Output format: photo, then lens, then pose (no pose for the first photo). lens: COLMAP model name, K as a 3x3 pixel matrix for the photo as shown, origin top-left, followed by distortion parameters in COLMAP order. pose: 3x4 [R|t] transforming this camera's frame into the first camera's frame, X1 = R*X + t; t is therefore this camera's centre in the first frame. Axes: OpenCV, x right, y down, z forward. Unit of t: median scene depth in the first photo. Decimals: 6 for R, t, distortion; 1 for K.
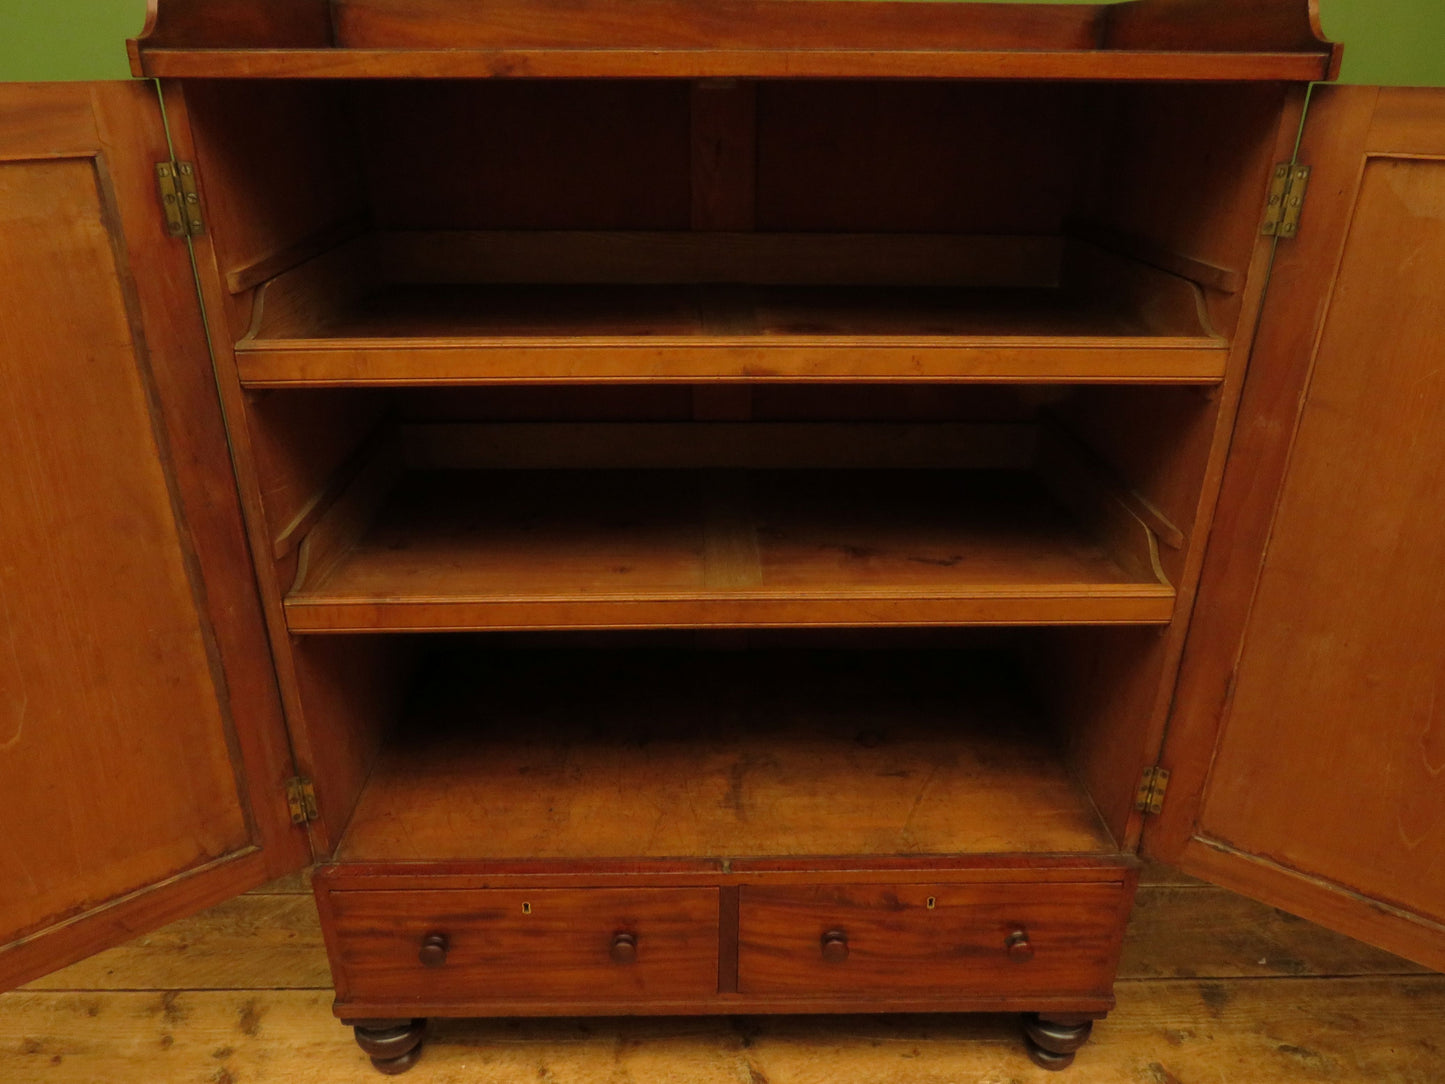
lens RADIAL K [[996.1, 0, 724.9], [0, 996.1, 542.8], [0, 0, 1]] dist [-0.029894, 0.005891]
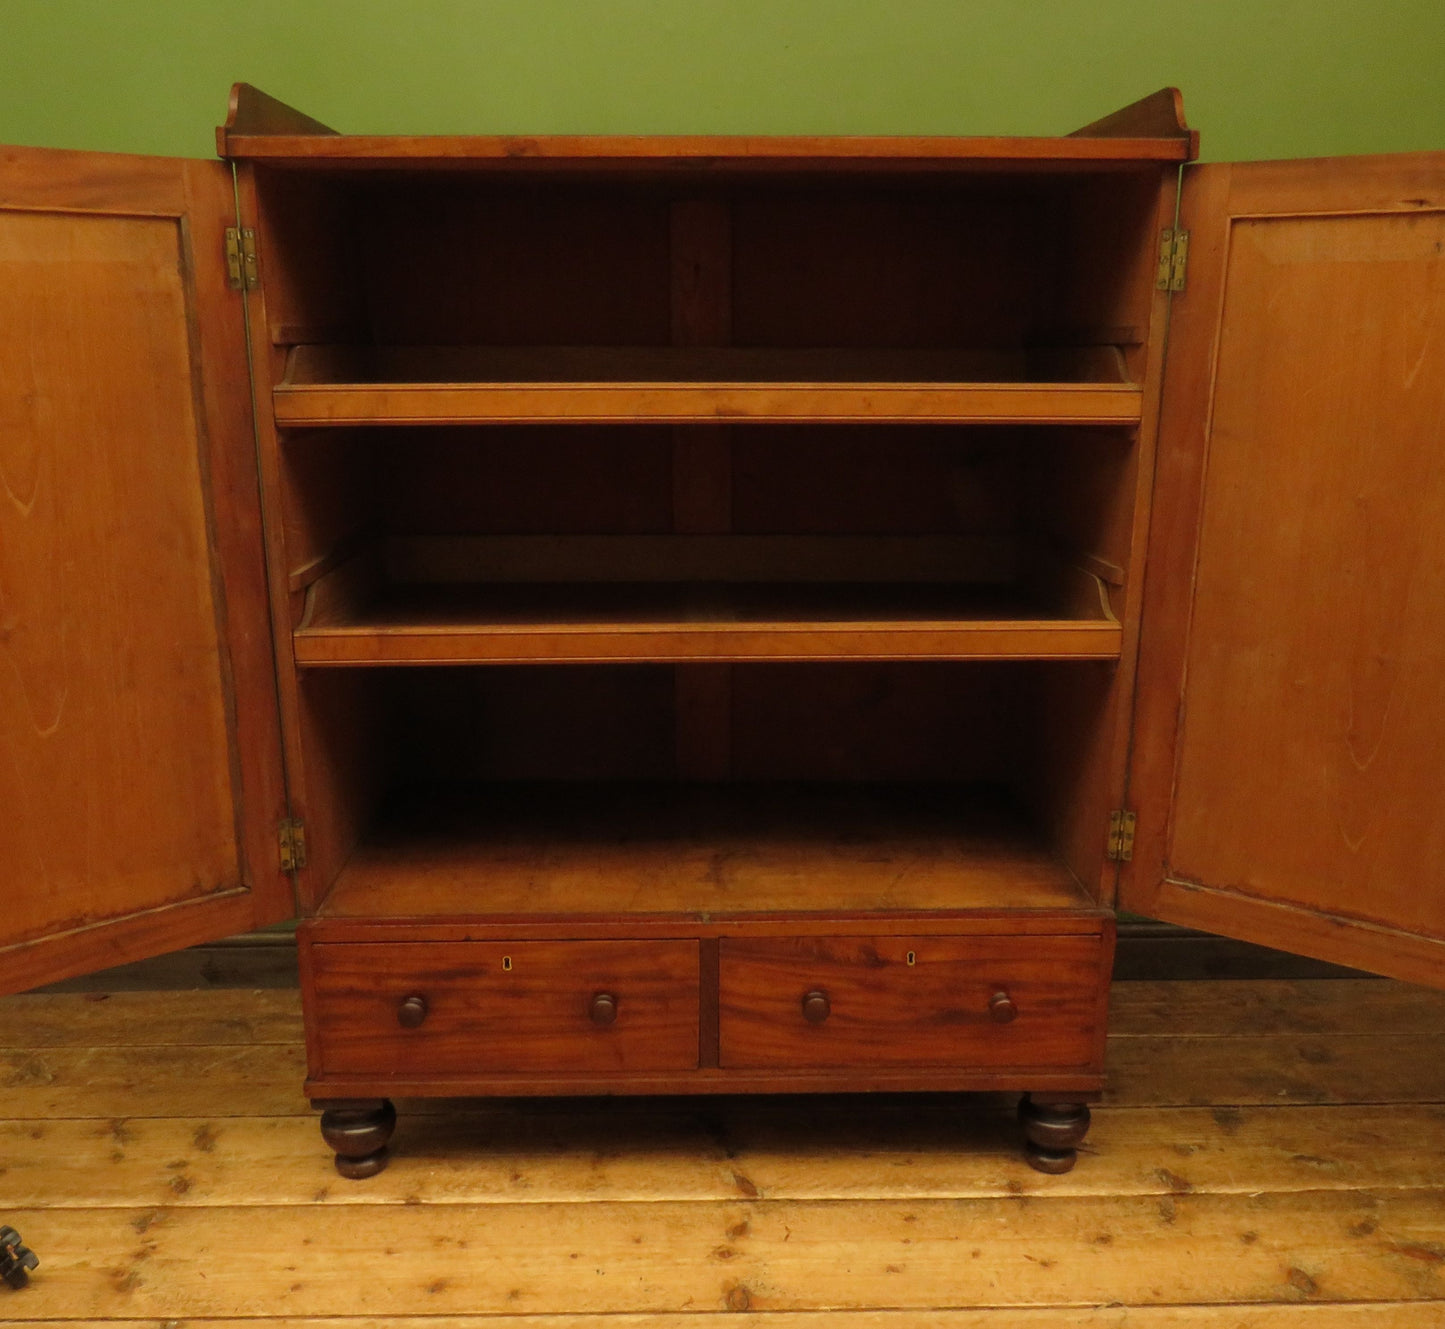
lens RADIAL K [[1276.5, 0, 722.4], [0, 1276.5, 707.2], [0, 0, 1]] dist [-0.022048, 0.000272]
pose [[0.999965, -0.007152, 0.004412, 0.012915], [0.007766, 0.987075, -0.160069, 0.306753], [-0.003210, 0.160098, 0.987096, -0.302403]]
